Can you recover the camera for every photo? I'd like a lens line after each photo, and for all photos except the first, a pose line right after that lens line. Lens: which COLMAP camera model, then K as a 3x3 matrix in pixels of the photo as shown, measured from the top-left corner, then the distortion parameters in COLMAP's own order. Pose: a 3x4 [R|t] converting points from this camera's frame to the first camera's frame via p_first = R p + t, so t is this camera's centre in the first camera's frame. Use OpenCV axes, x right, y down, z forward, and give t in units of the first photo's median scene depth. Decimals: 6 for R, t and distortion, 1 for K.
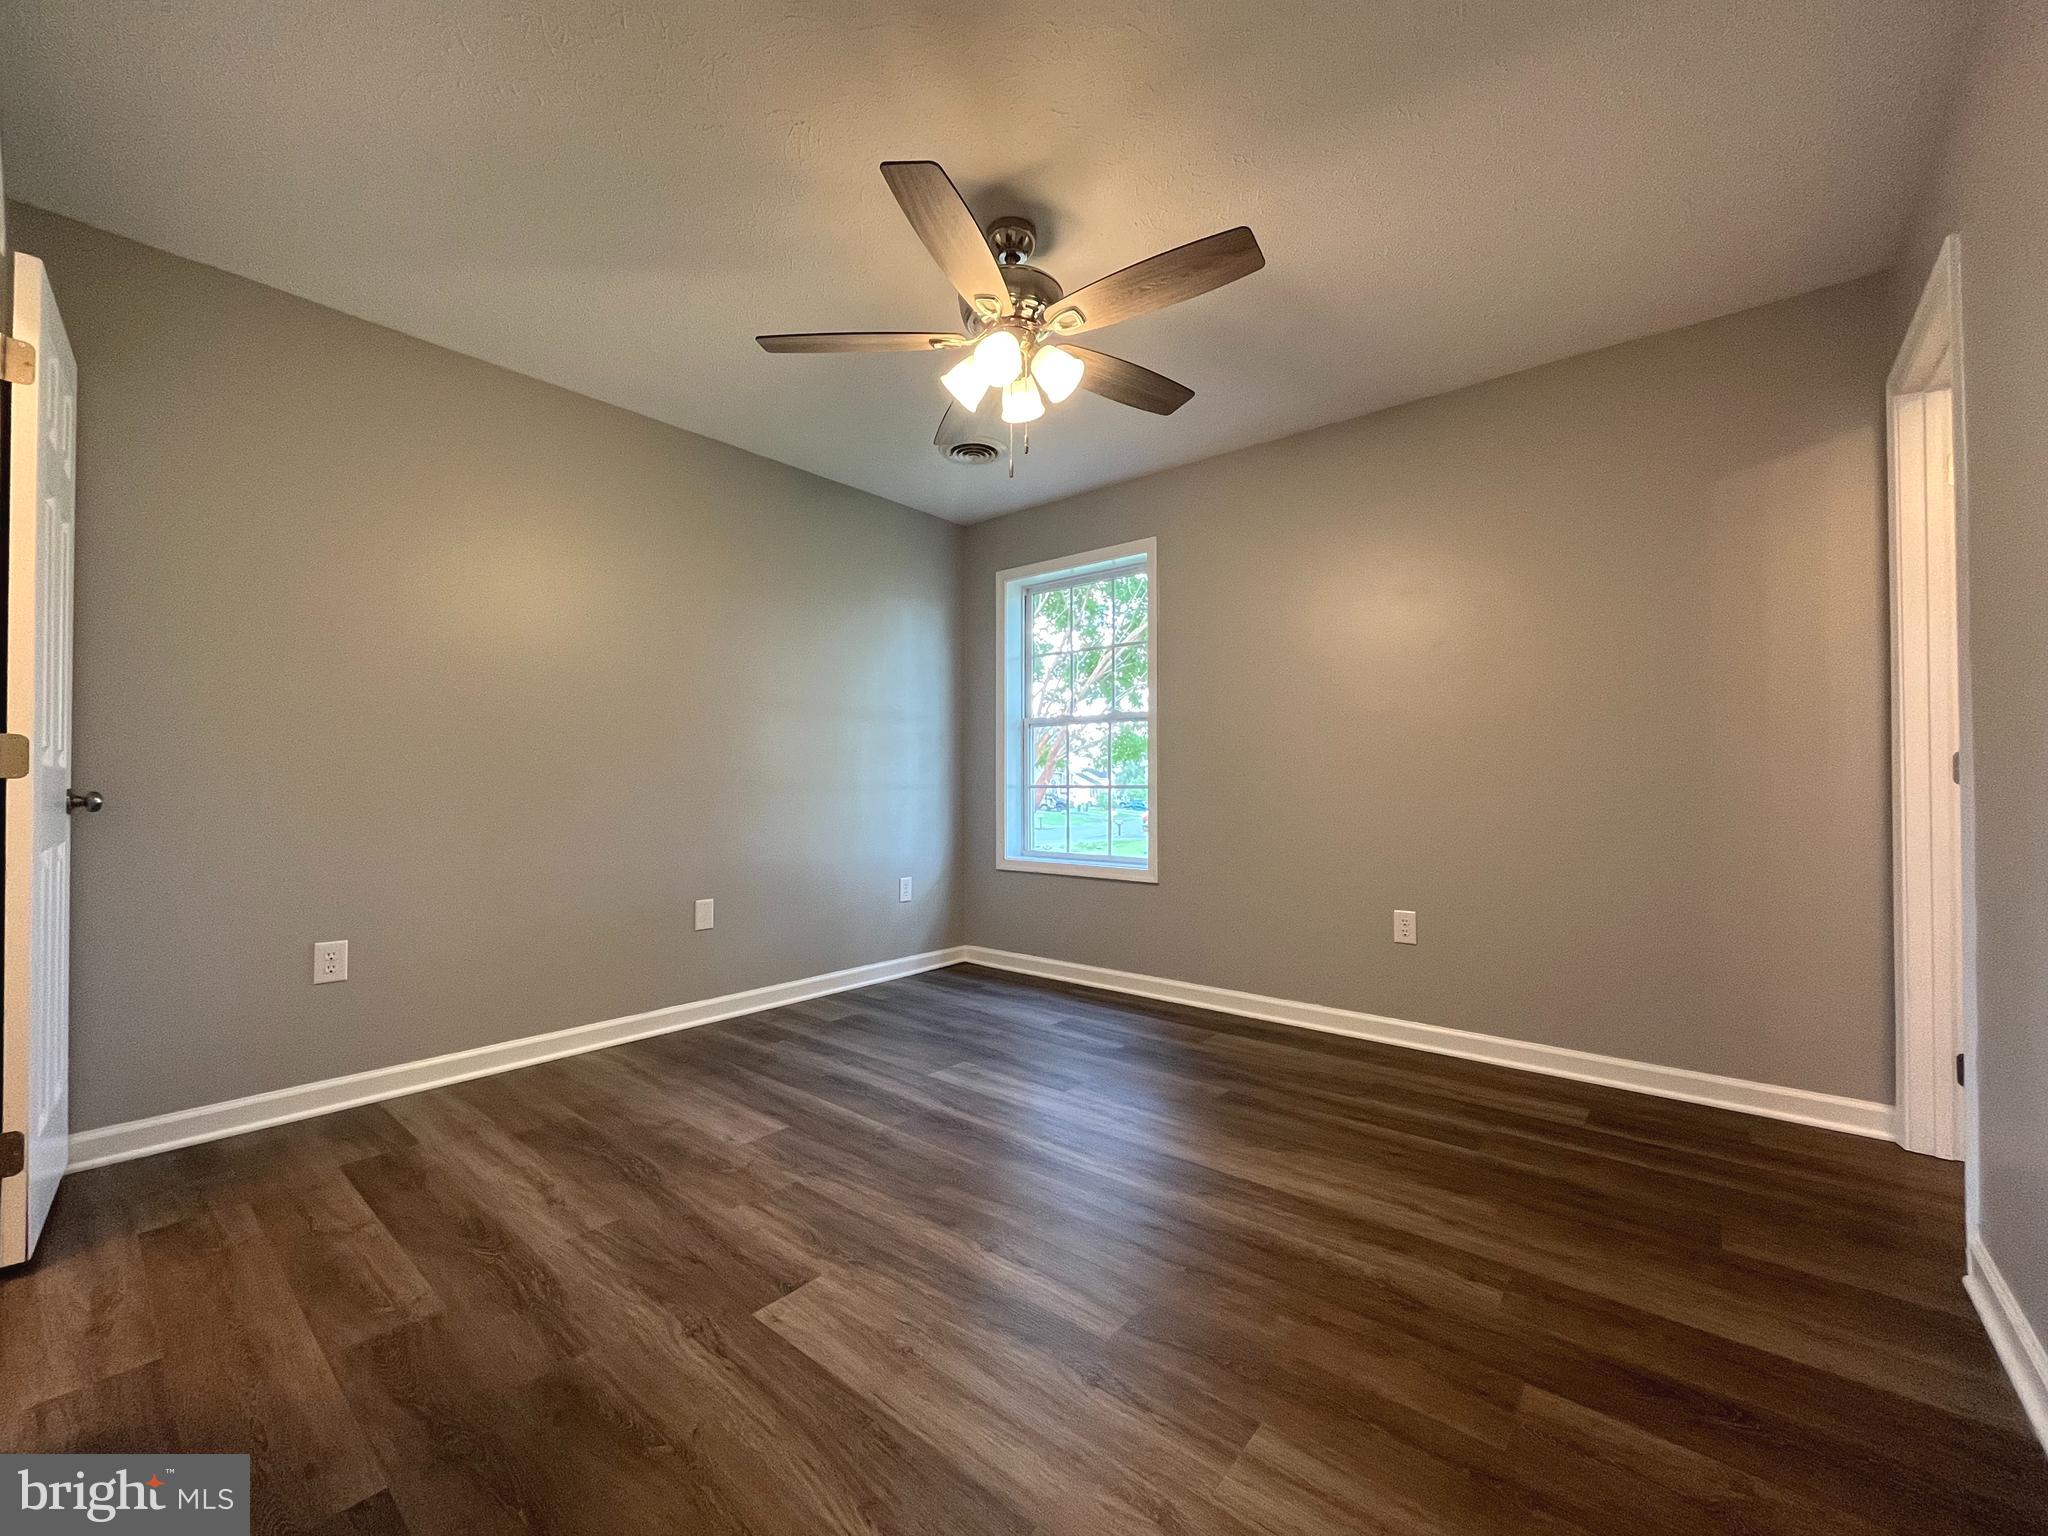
lens RADIAL K [[828.1, 0, 1029.5], [0, 828.1, 774.1], [0, 0, 1]] dist [-0.001133, 0.000228]
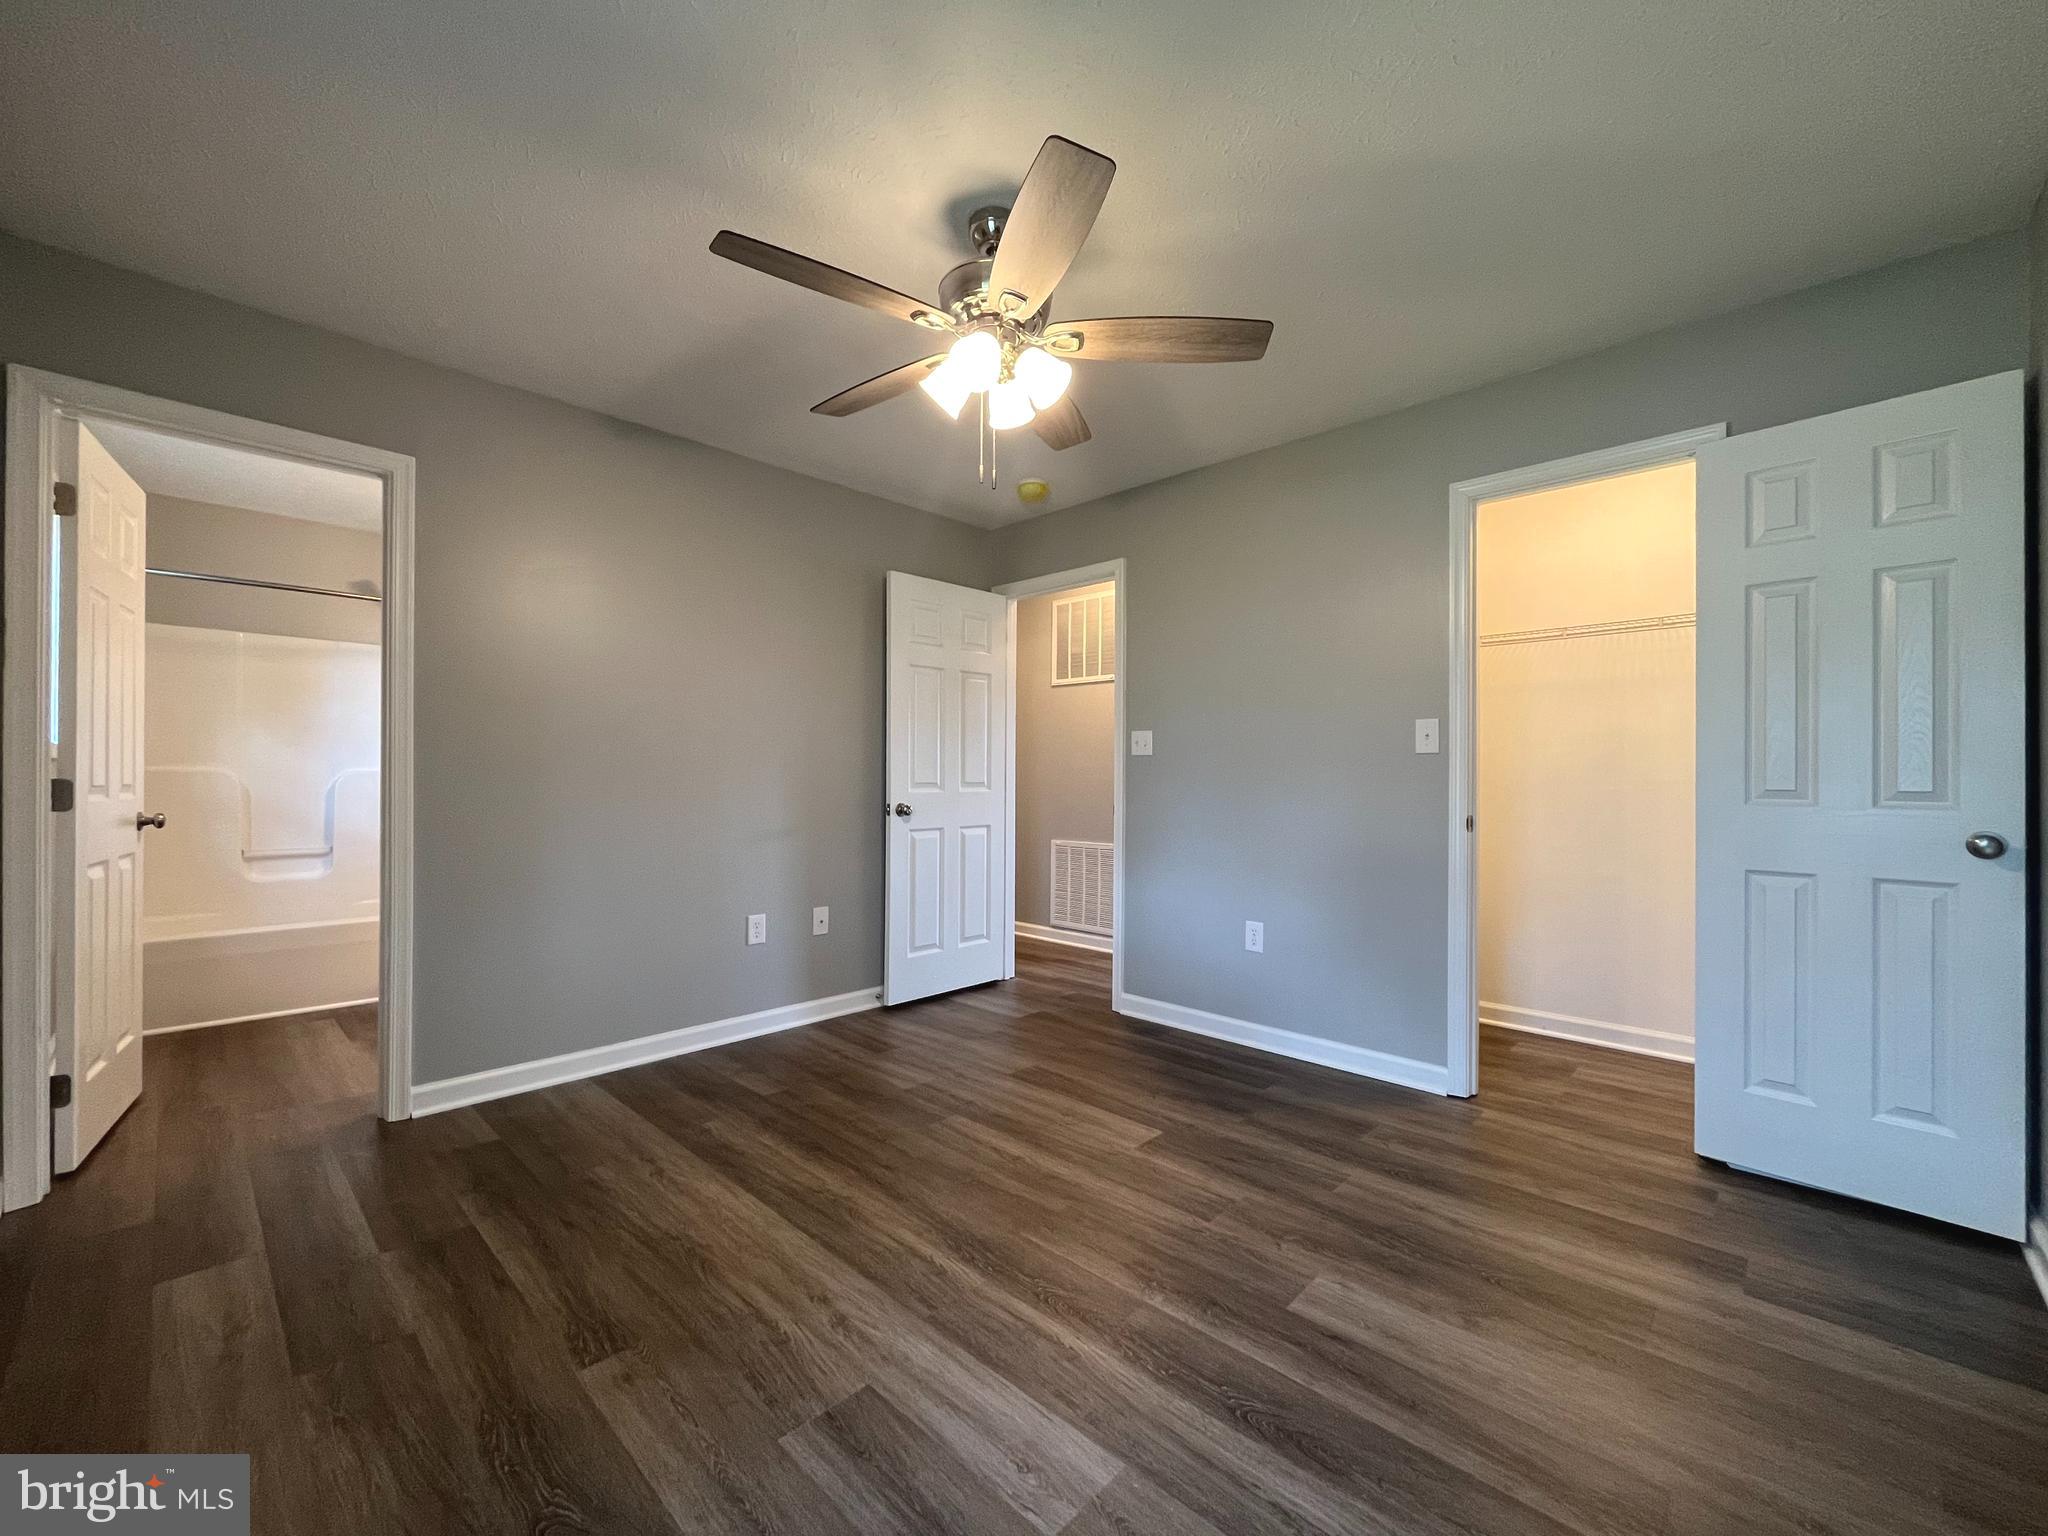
lens RADIAL K [[828.1, 0, 1029.5], [0, 828.1, 774.1], [0, 0, 1]] dist [-0.001133, 0.000228]
pose [[-0.997552, -0.005778, 0.069695, -0.136376], [-0.006954, 0.999837, -0.016642, -0.025272], [-0.069588, -0.017086, -0.997430, 2.051101]]
